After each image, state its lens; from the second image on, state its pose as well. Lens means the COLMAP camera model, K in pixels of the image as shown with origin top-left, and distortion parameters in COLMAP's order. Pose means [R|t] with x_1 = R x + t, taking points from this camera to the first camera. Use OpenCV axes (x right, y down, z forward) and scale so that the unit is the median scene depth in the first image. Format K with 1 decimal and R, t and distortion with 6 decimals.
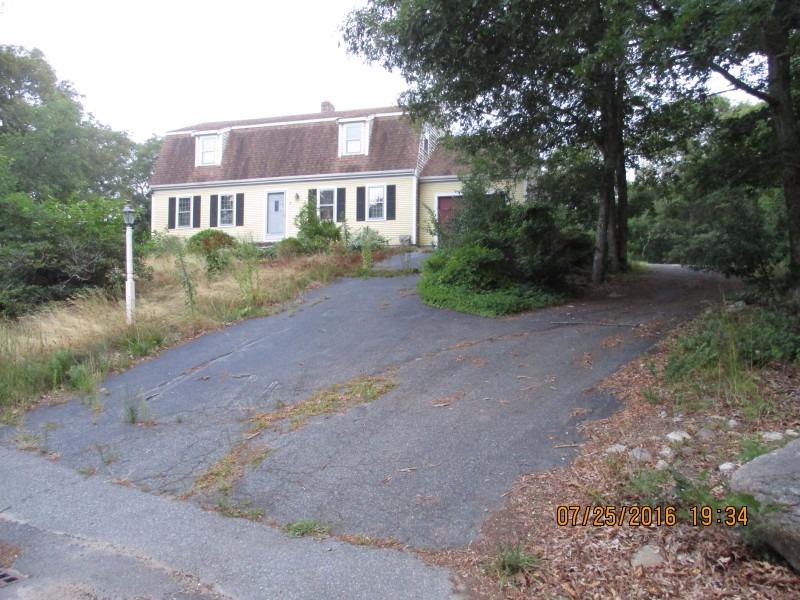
lens RADIAL K [[673.2, 0, 400.5], [0, 673.2, 298.4], [0, 0, 1]] dist [-0.039997, -0.010072]
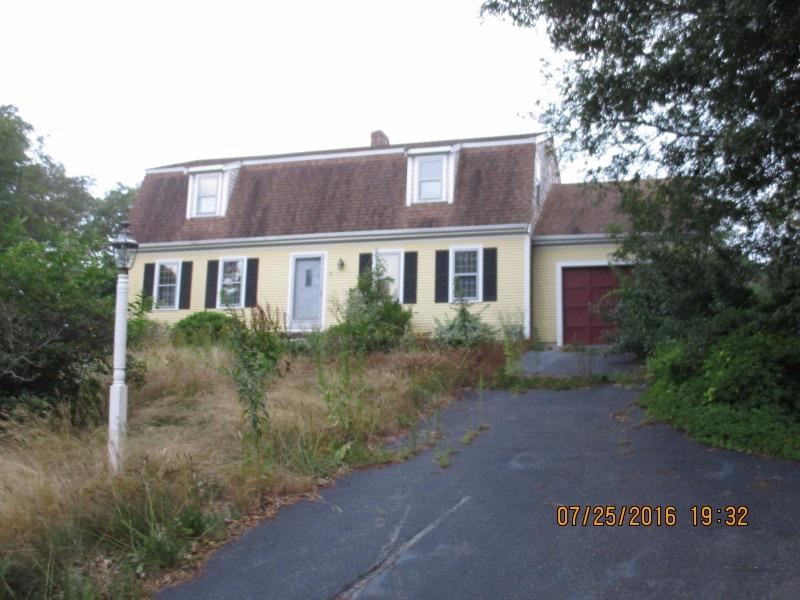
lens RADIAL K [[884.3, 0, 398.8], [0, 884.3, 297.2], [0, 0, 1]] dist [-0.129166, 0.000000]
pose [[0.999660, 0.016662, -0.020064, -0.081010], [-0.019270, 0.990284, -0.137719, -0.002566], [0.017574, 0.138059, 0.990268, 0.157589]]
